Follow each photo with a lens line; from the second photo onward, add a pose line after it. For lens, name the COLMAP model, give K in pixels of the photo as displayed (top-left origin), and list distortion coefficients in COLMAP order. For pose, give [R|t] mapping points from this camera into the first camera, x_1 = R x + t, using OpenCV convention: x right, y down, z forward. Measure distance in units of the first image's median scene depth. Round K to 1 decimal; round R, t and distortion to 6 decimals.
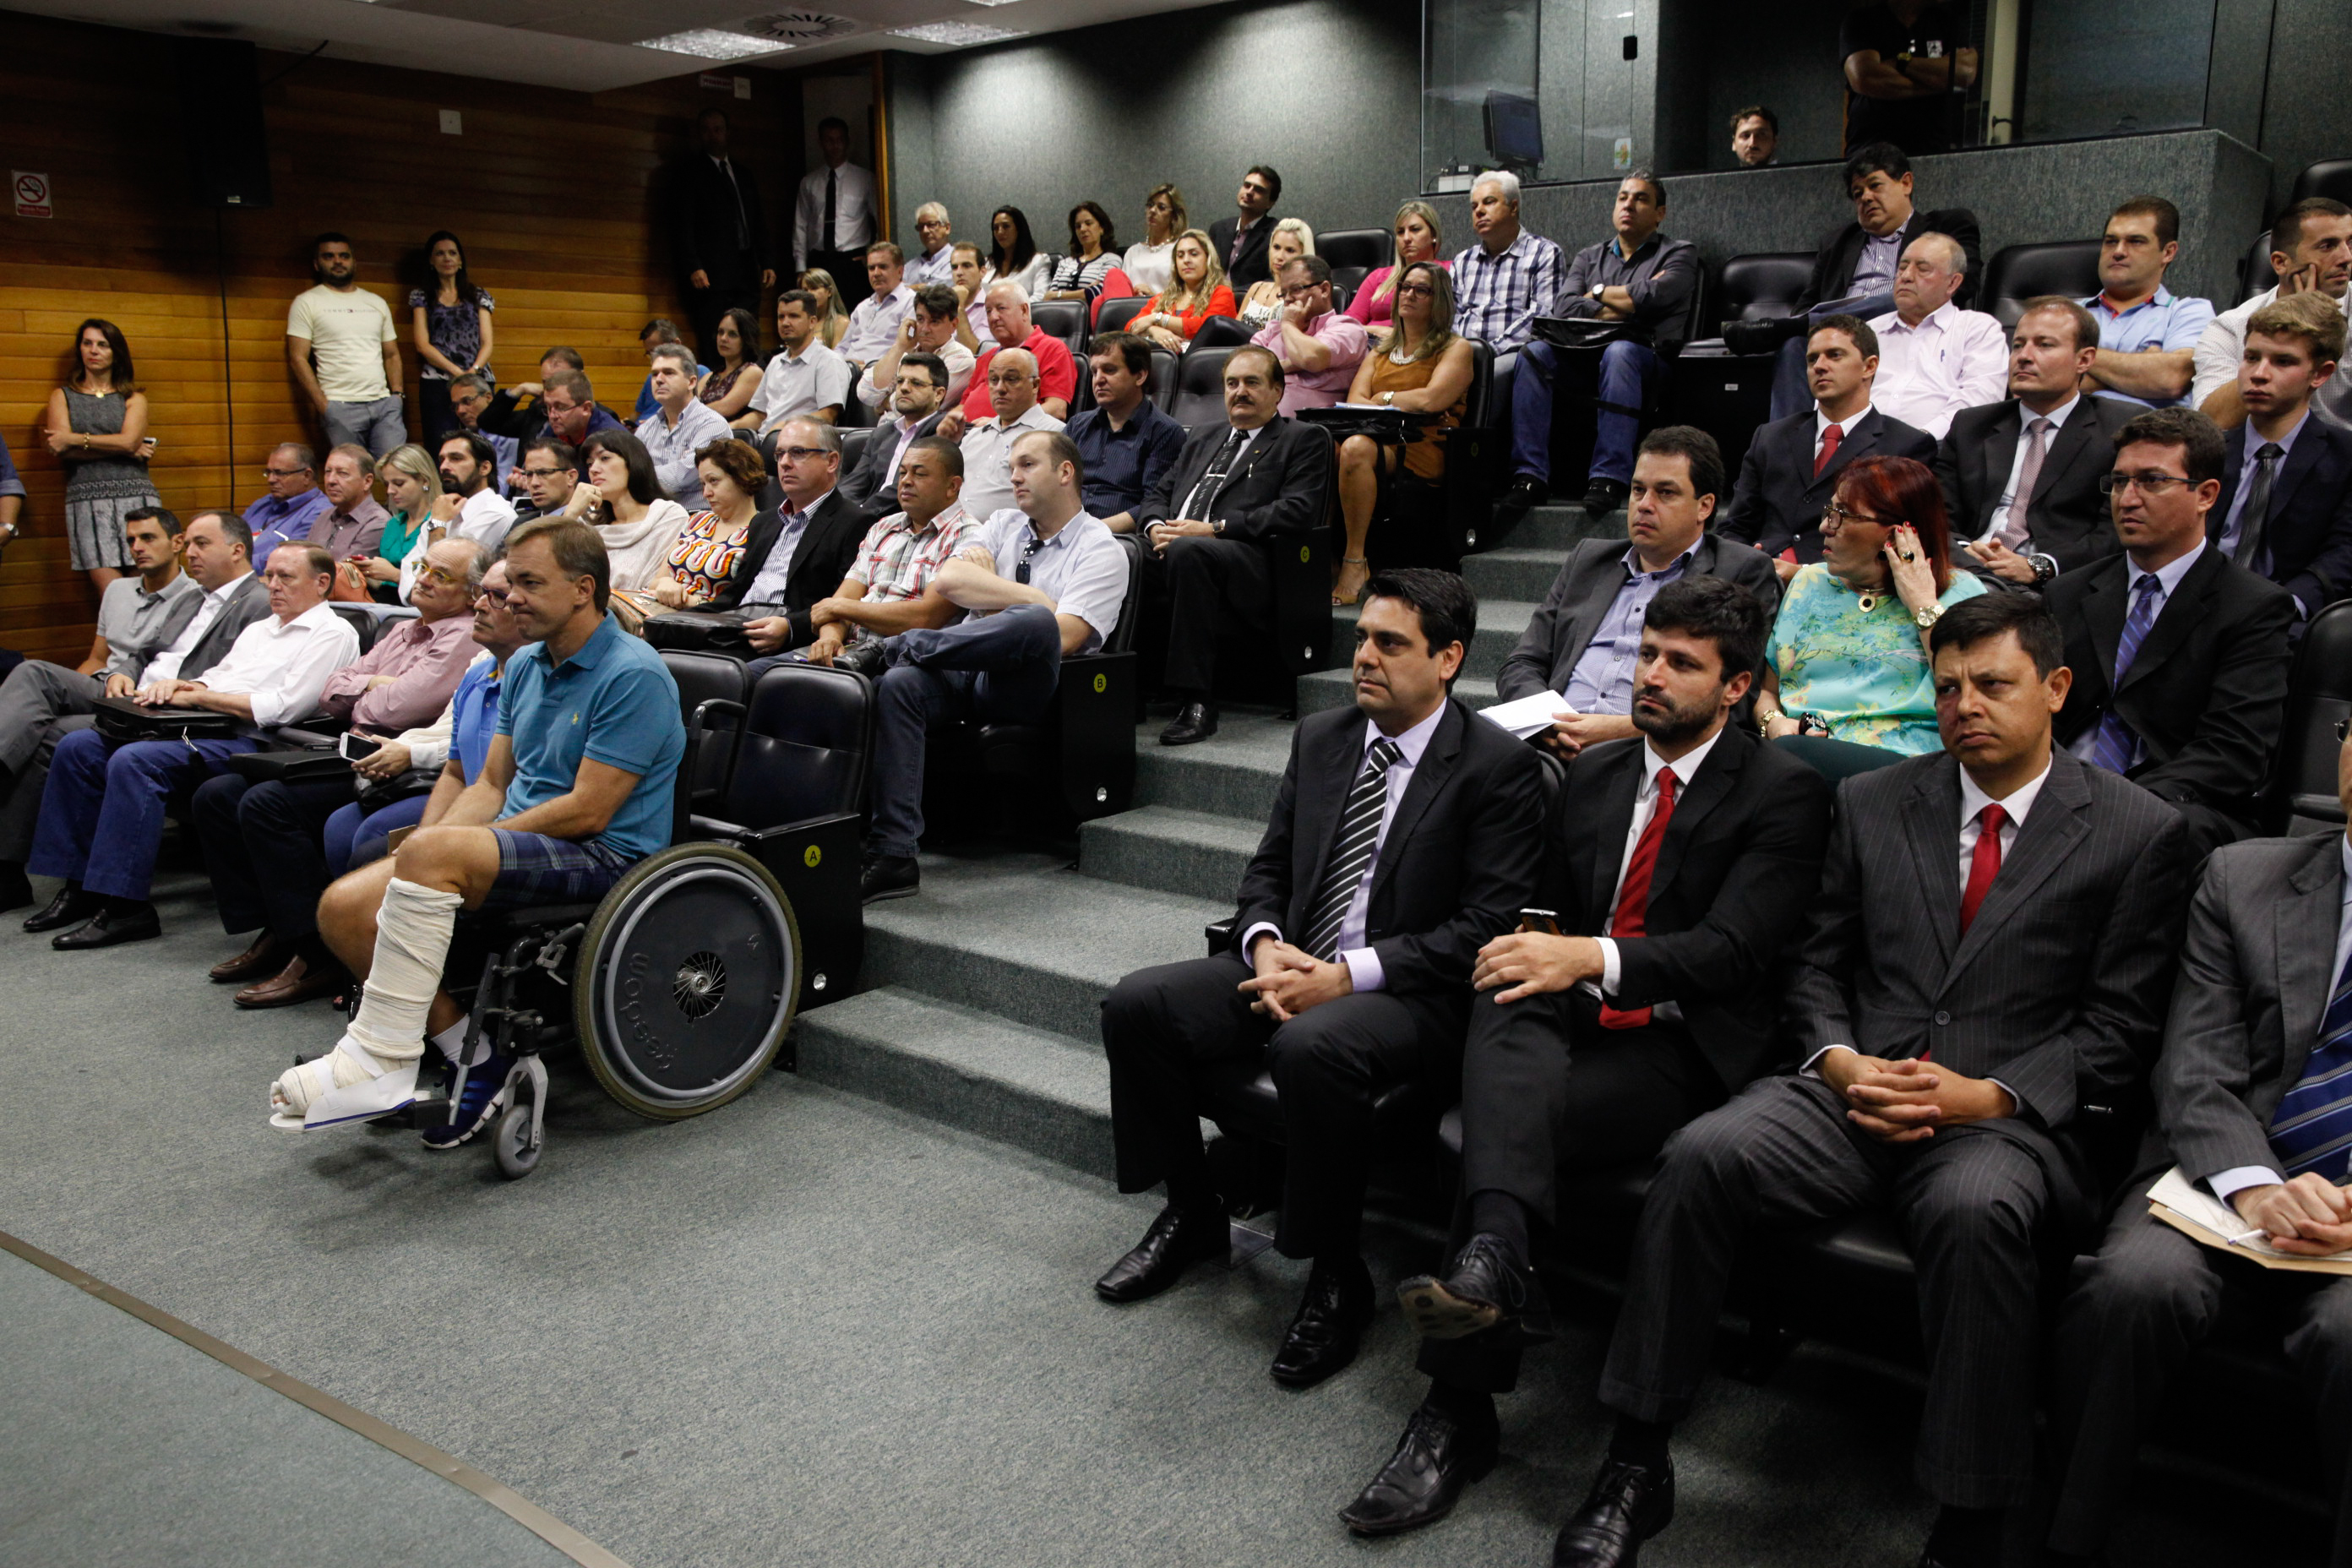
lens RADIAL K [[1879.0, 0, 1176.0], [0, 1879.0, 784.0], [0, 0, 1]] dist [-0.070122, 0.099493]
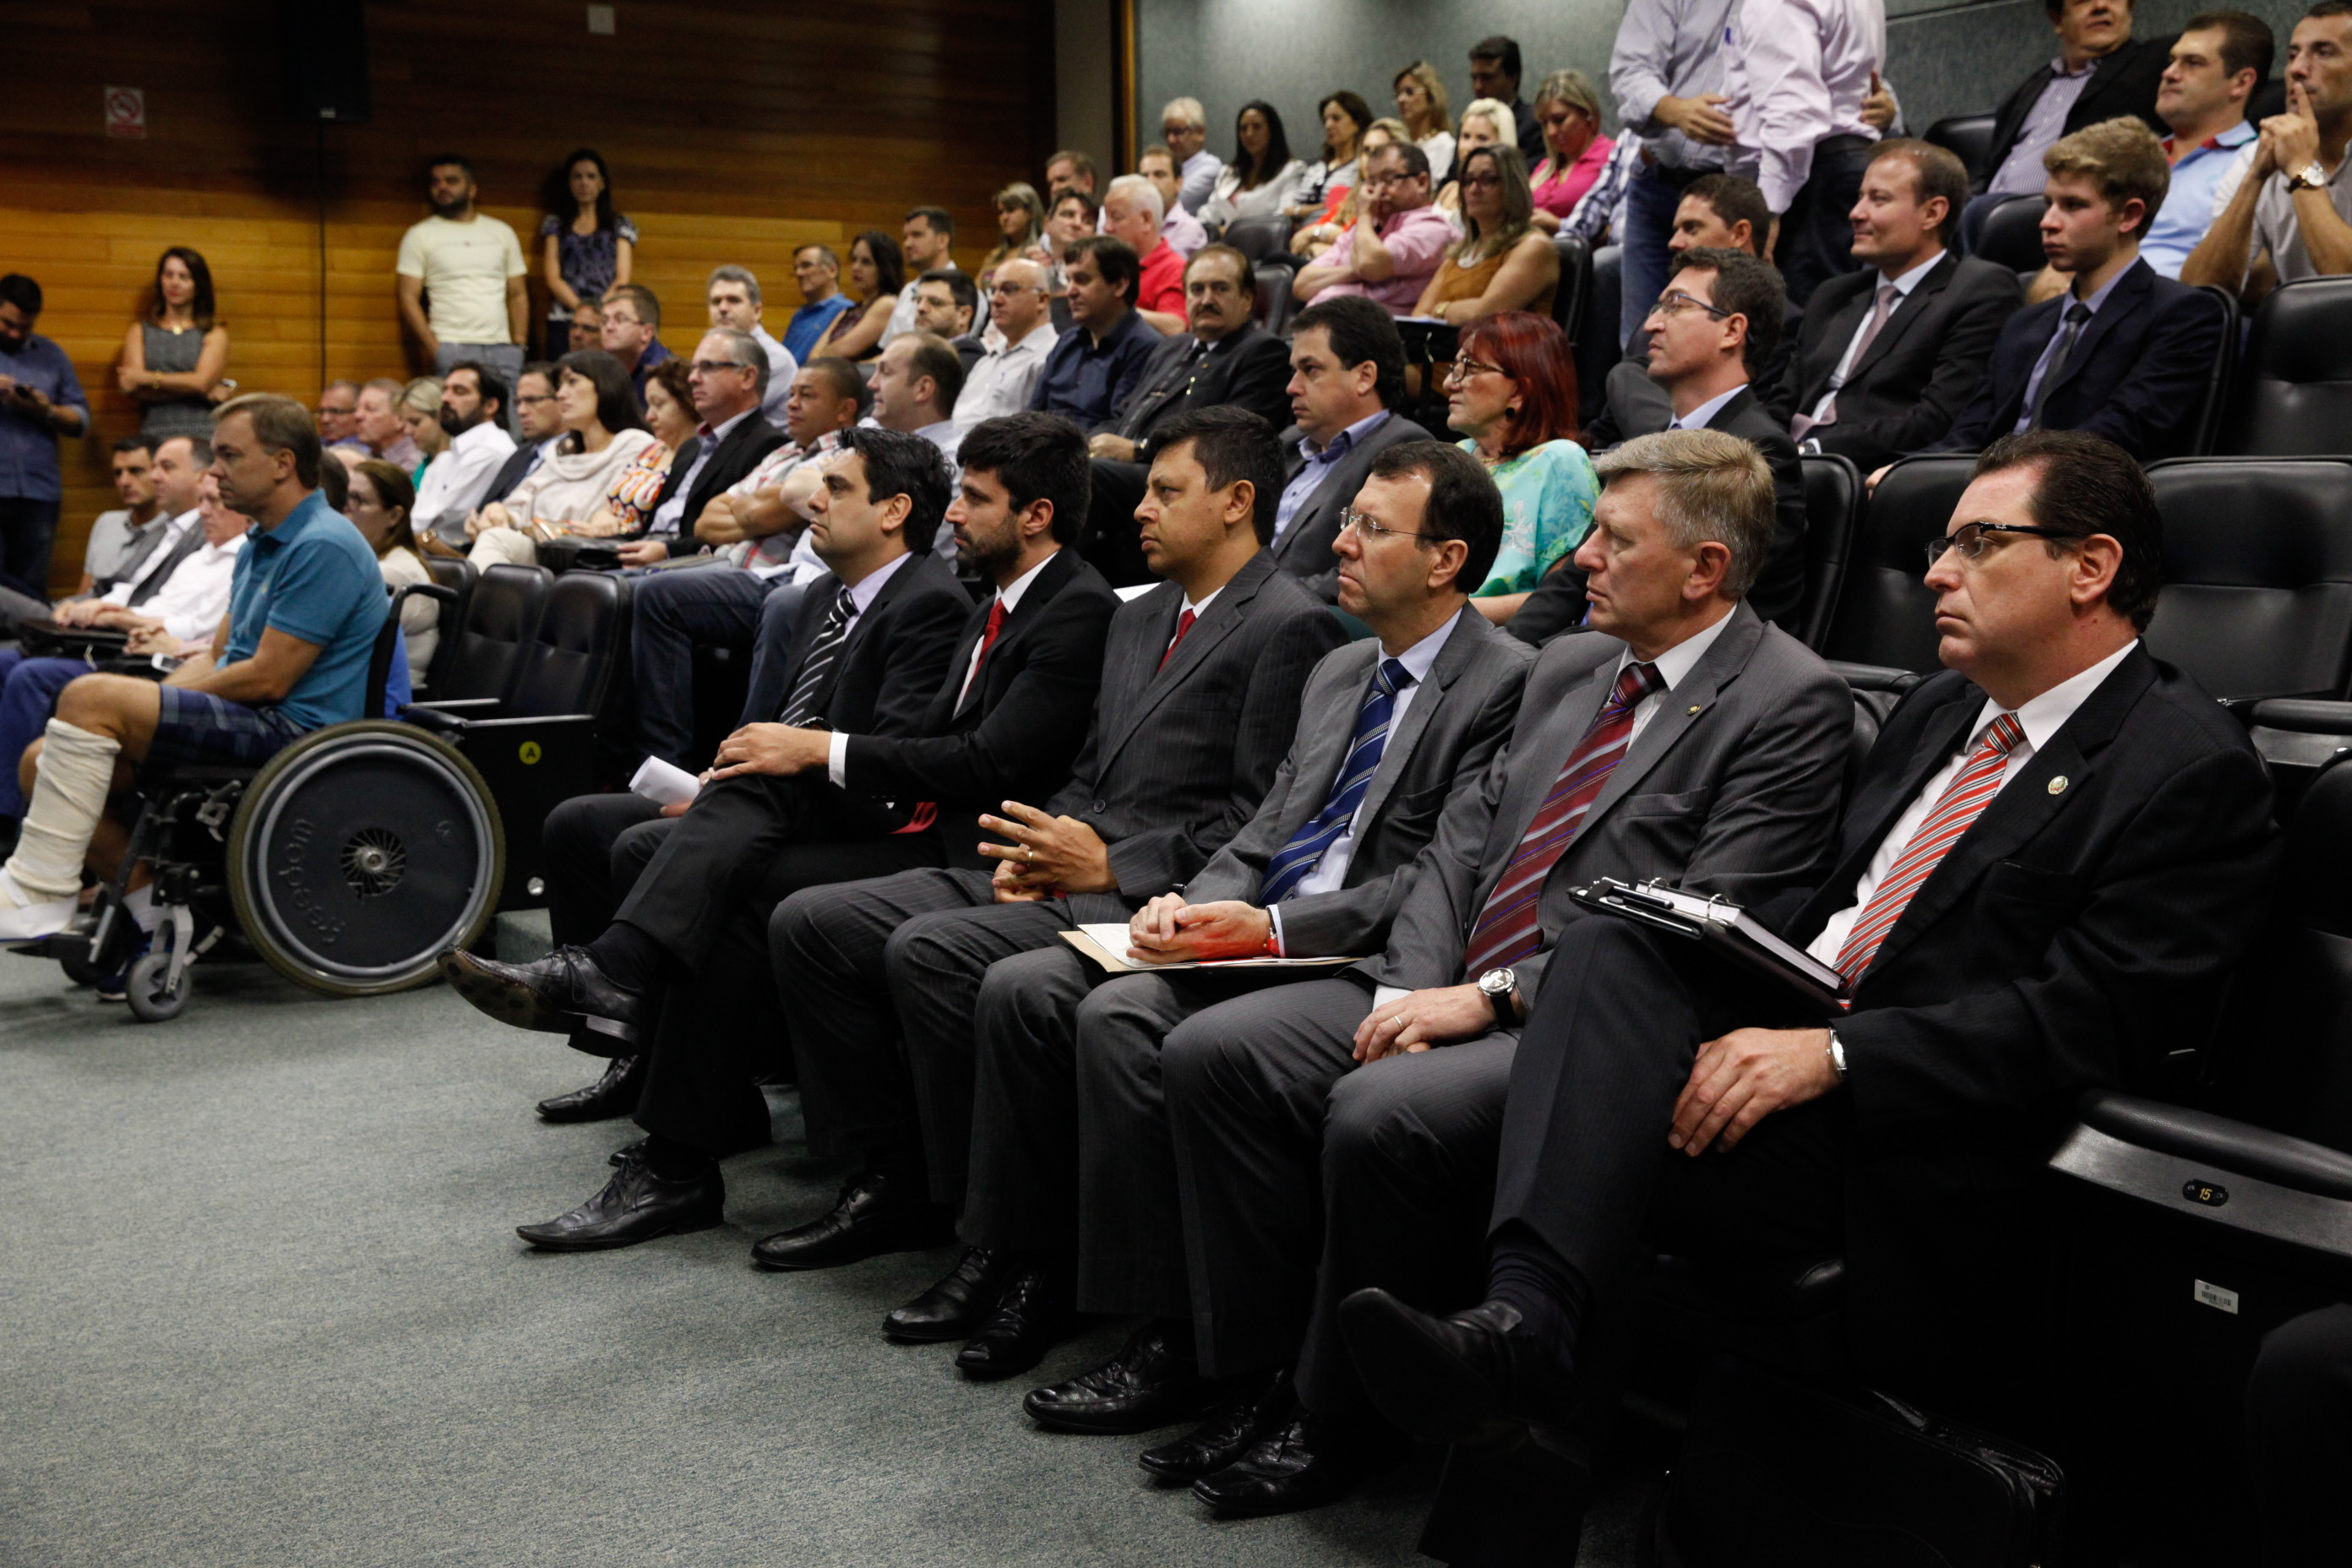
lens RADIAL K [[2799.4, 0, 1176.0], [0, 2799.4, 784.0], [0, 0, 1]] dist [0.080713, 0.039153]
pose [[0.955841, 0.036127, -0.291656, 0.381874], [-0.056141, 0.996585, -0.060546, 0.085796], [0.288473, 0.074246, 0.954605, -0.204083]]
